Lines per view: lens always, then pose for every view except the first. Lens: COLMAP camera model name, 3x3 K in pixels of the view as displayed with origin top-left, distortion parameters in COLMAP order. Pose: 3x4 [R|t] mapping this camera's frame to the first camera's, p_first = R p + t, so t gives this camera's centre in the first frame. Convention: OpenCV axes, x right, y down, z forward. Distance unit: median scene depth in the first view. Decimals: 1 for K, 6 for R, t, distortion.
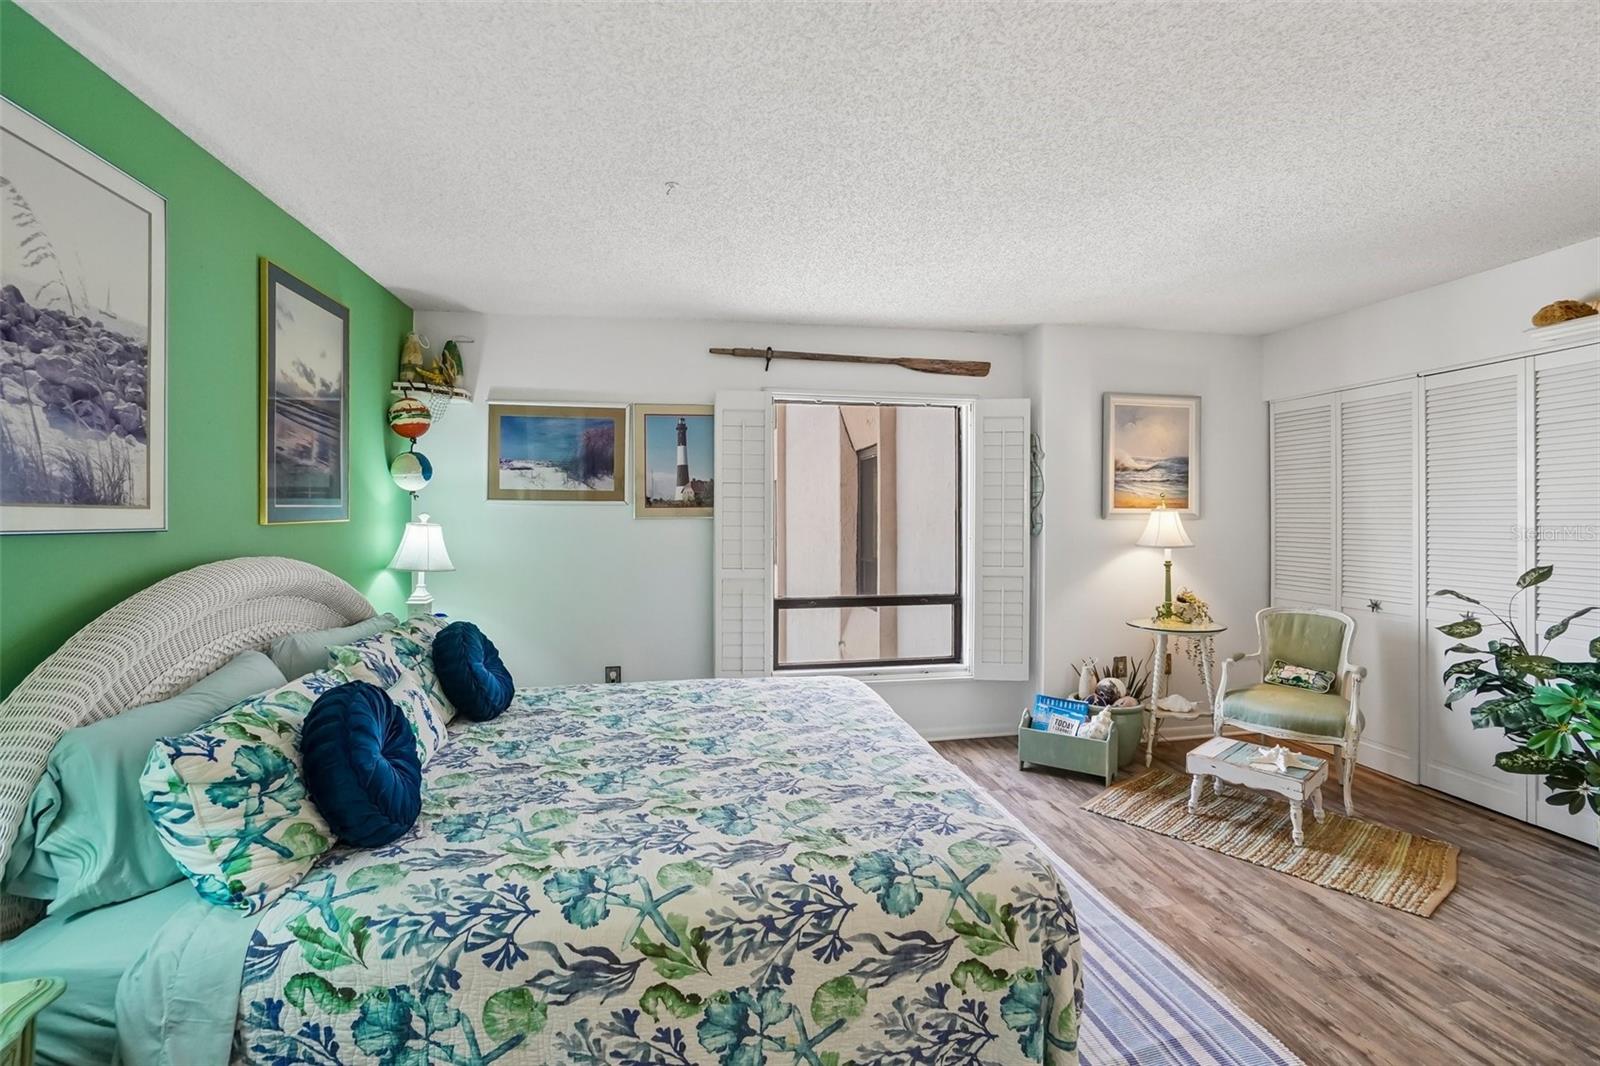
lens RADIAL K [[735.1, 0, 804.0], [0, 735.1, 518.9], [0, 0, 1]] dist [-0.048363, 0.024089]
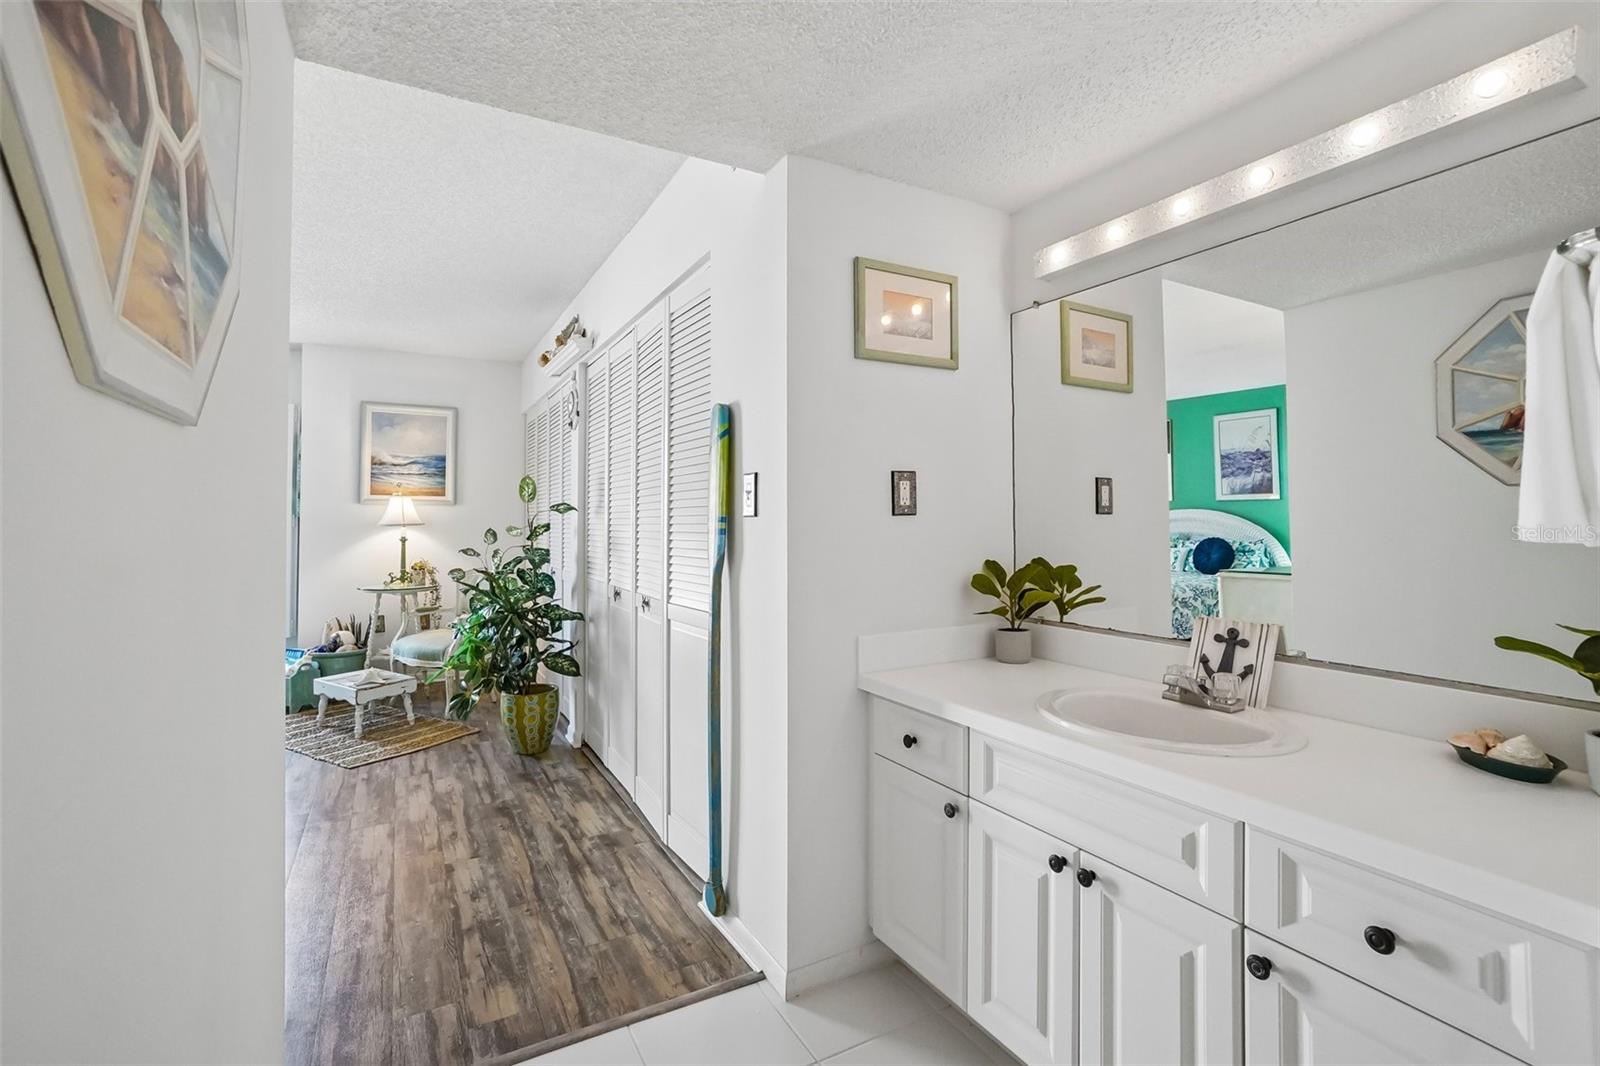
lens RADIAL K [[719.5, 0, 797.3], [0, 719.5, 526.5], [0, 0, 1]] dist [-0.046343, 0.023215]
pose [[0.950326, 0.001283, 0.311253, 1.064815], [-0.001237, 0.999999, -0.000346, 0.054579], [-0.311253, -0.000056, 0.950327, -0.528717]]
